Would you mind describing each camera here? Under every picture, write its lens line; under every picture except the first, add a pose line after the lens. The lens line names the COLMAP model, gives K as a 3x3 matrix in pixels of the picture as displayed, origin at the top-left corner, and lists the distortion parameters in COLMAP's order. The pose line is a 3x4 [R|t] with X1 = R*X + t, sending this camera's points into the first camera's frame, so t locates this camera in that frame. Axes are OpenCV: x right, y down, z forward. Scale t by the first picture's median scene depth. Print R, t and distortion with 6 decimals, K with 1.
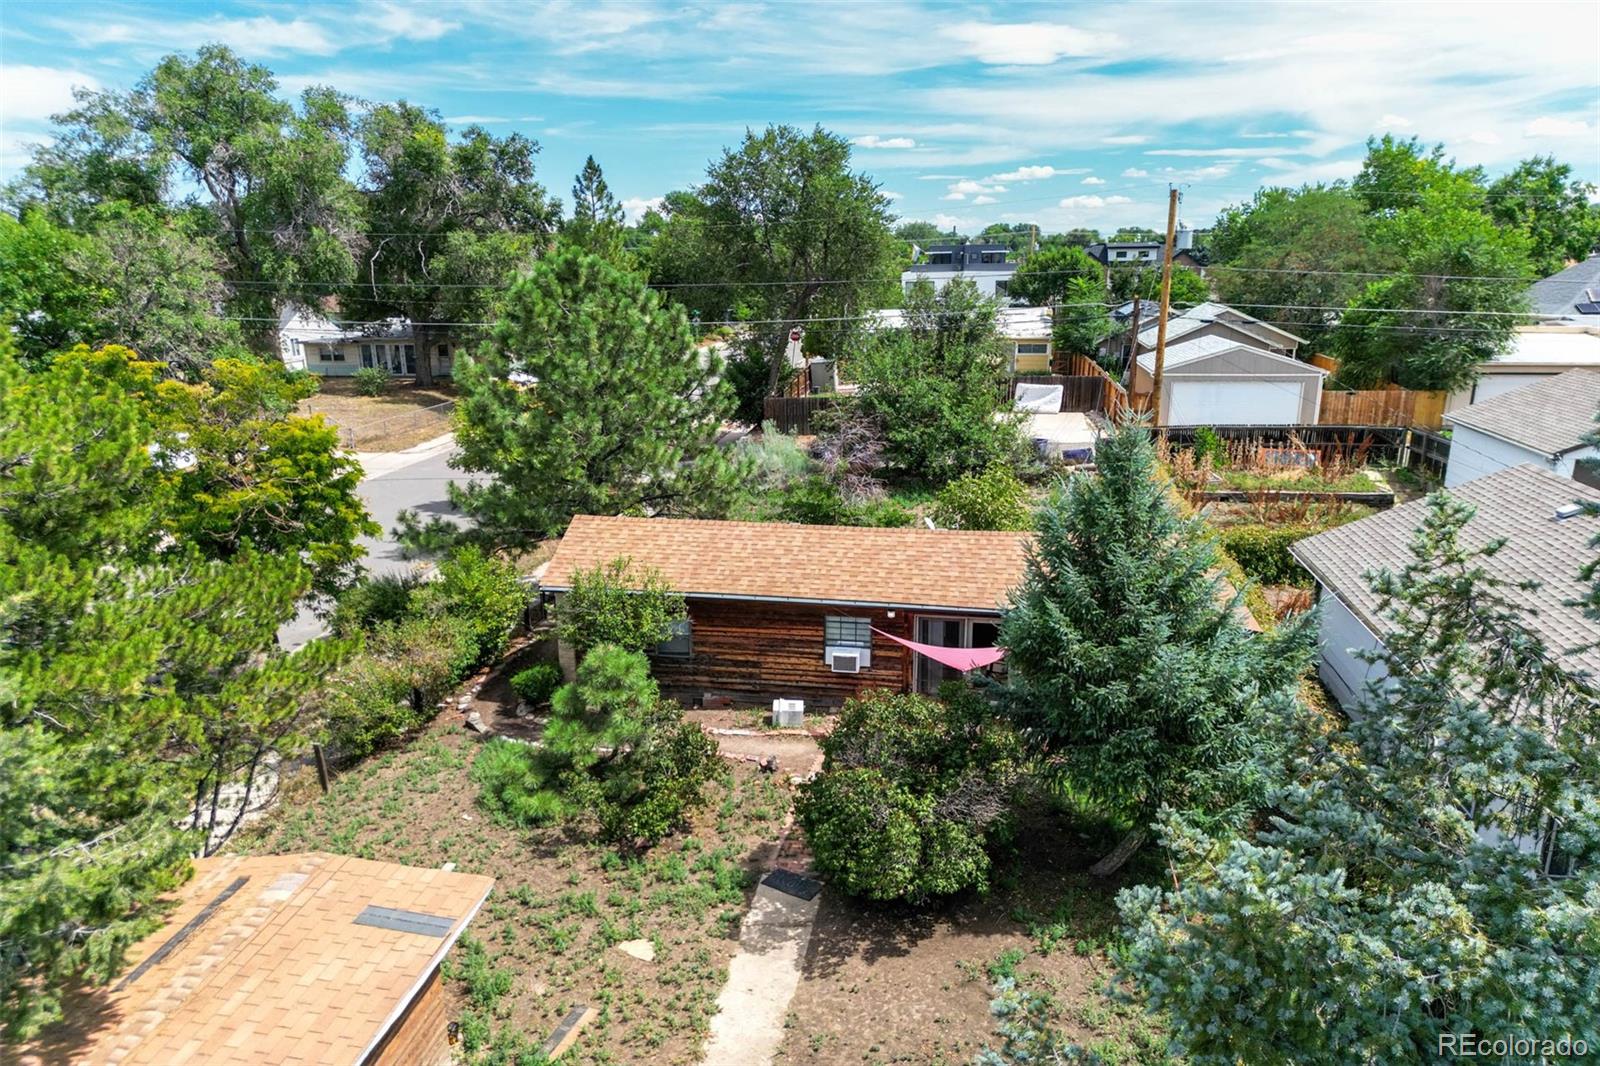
lens RADIAL K [[1146.8, 0, 800.0], [0, 1146.8, 533.0], [0, 0, 1]] dist [-0.001343, -0.001433]
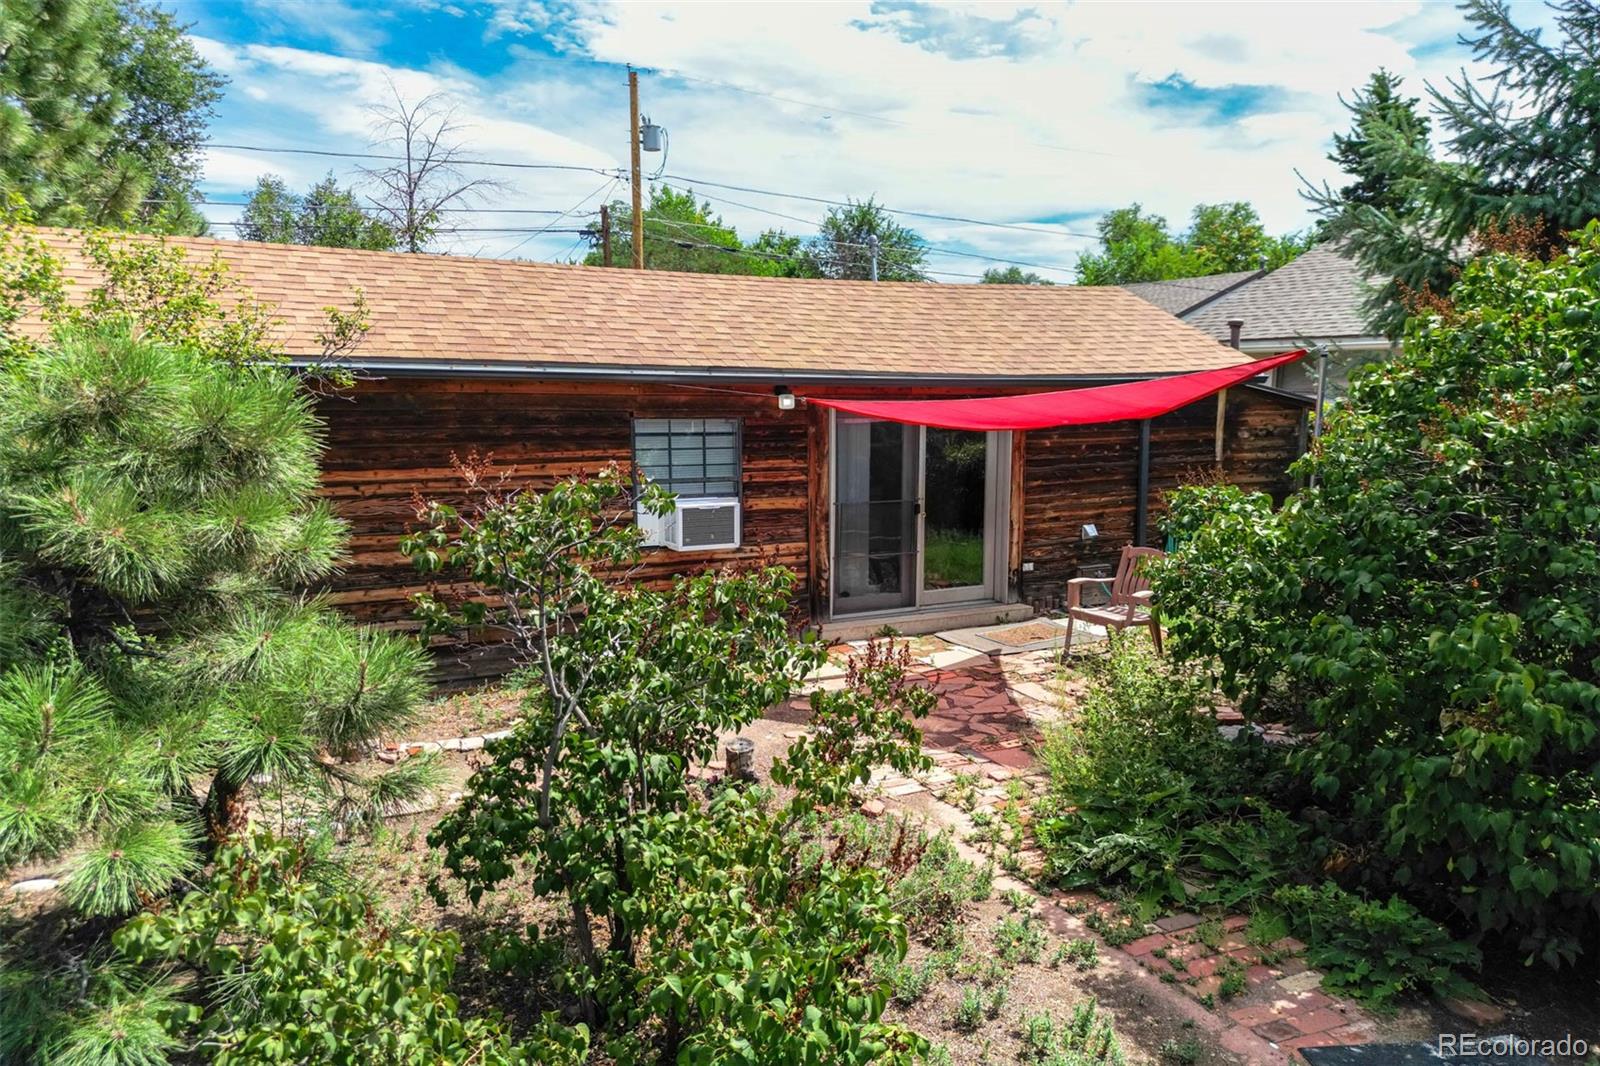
lens RADIAL K [[1146.8, 0, 800.0], [0, 1146.8, 533.0], [0, 0, 1]] dist [-0.001343, -0.001433]
pose [[0.770367, -0.068189, 0.633944, -0.180261], [0.146969, 0.986482, -0.072487, 0.145518], [-0.620431, 0.149012, 0.769974, 0.666180]]
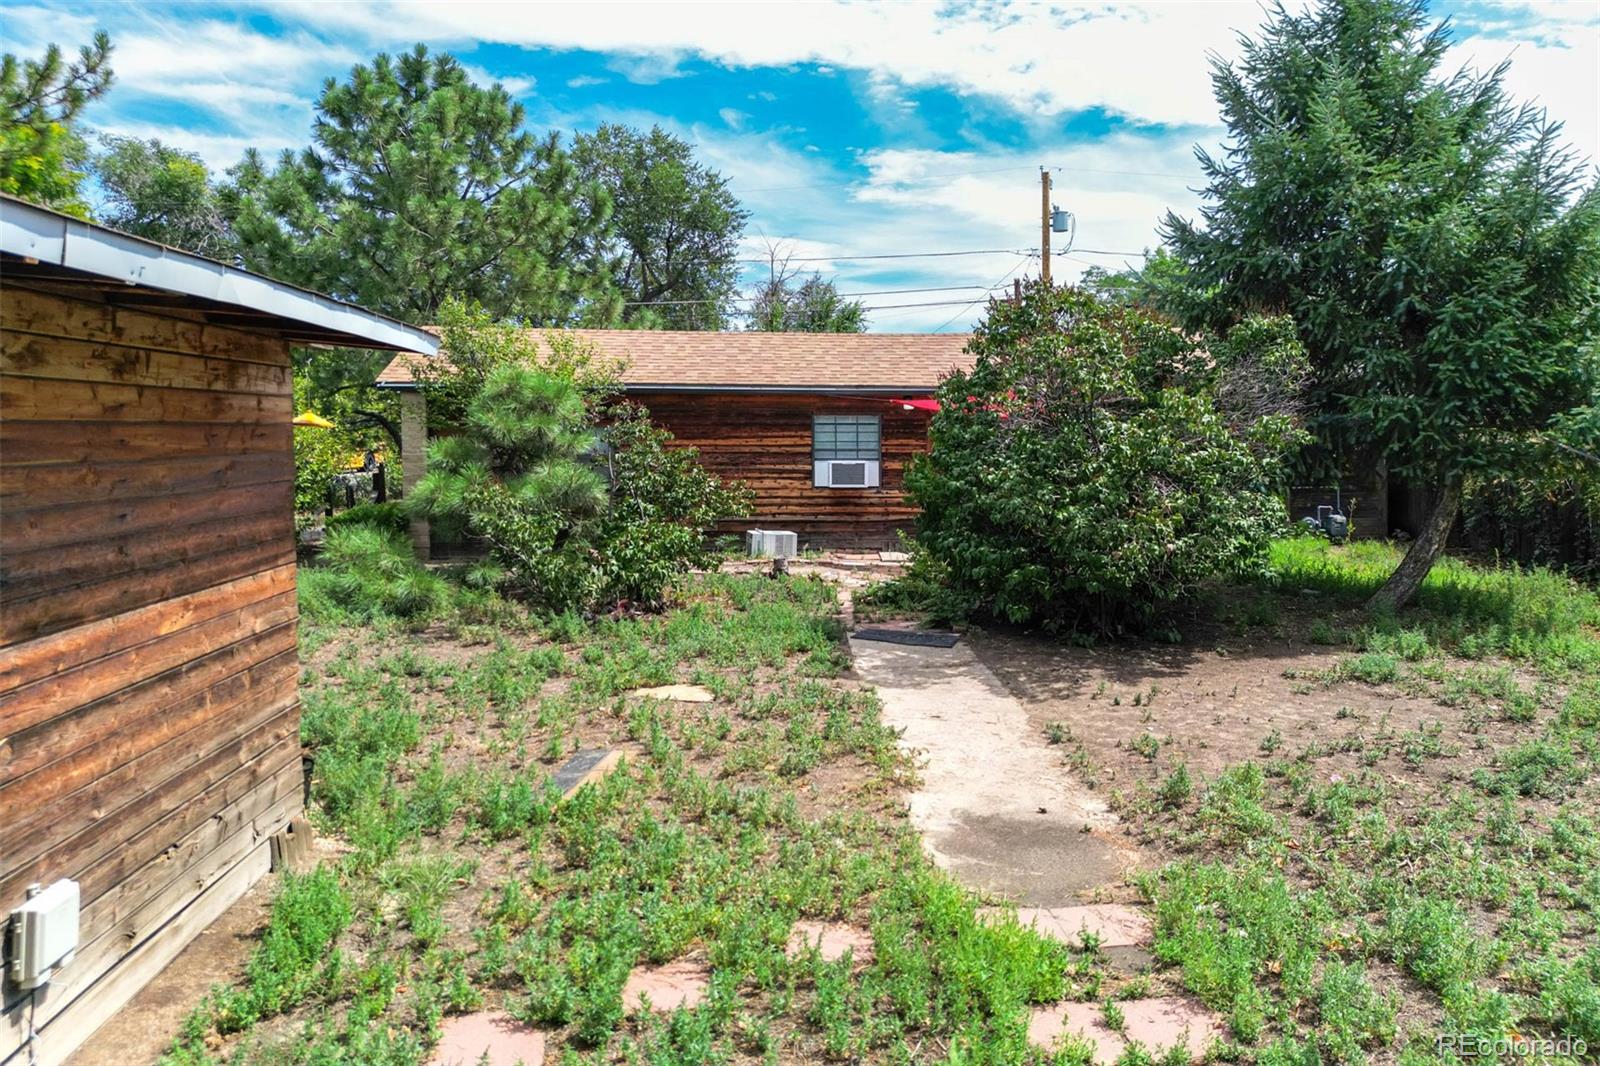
lens RADIAL K [[1148.9, 0, 801.1], [0, 1148.9, 451.7], [0, 0, 1]] dist [-0.002303, -0.001615]
pose [[0.977624, 0.004010, 0.210324, -0.130900], [0.047448, 0.969851, -0.239035, 0.258246], [-0.204941, 0.243666, 0.947959, 0.341557]]
